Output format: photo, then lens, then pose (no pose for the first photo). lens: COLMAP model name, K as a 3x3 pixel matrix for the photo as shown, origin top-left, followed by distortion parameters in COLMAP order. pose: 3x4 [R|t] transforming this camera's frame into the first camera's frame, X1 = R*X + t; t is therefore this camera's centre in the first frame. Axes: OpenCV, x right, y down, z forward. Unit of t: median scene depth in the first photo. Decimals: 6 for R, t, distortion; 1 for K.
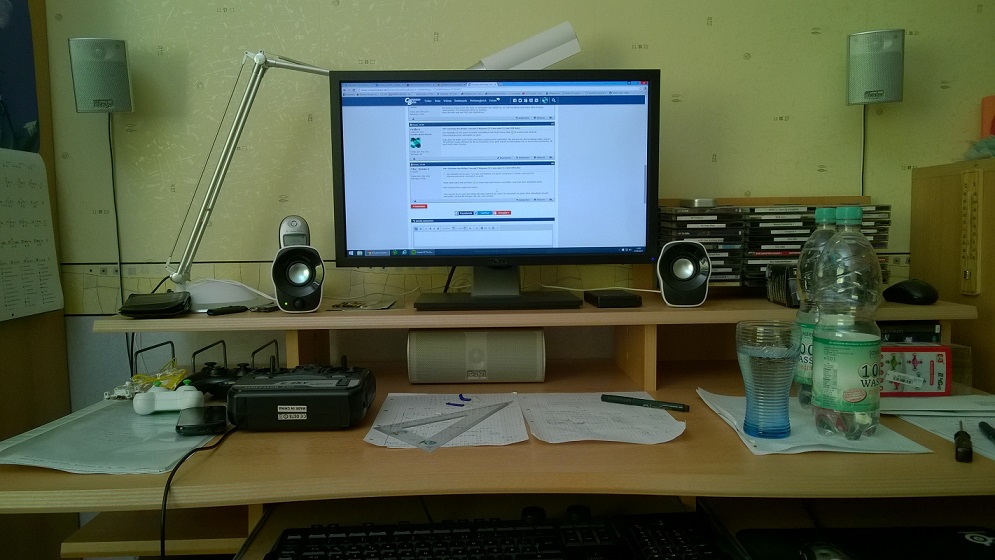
lens RADIAL K [[752.7, 0, 497.5], [0, 752.7, 280.0], [0, 0, 1]] dist [0.008588, -0.000646]
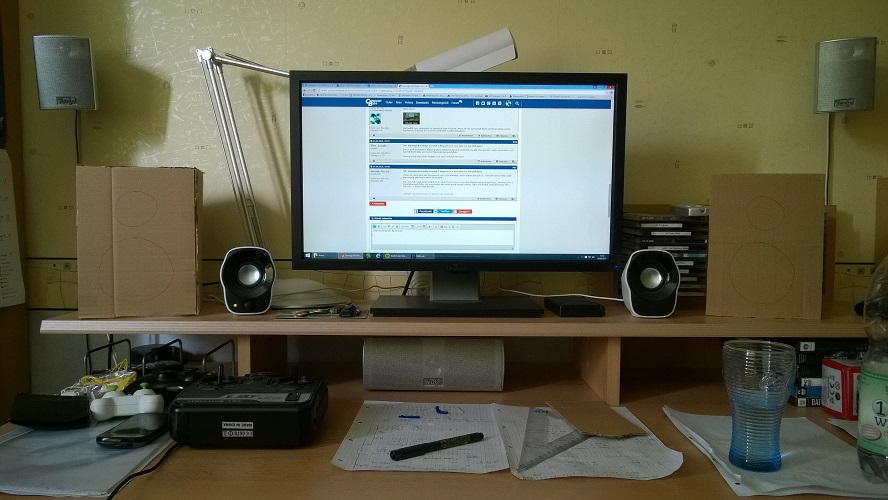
lens RADIAL K [[673.7, 0, 444.0], [0, 673.7, 250.0], [0, 0, 1]] dist [-0.006651, 0.000709]
pose [[0.999761, 0.017385, -0.013292, -0.005782], [-0.017653, 0.999638, -0.020318, -0.028445], [0.012934, 0.020548, 0.999705, 0.126104]]
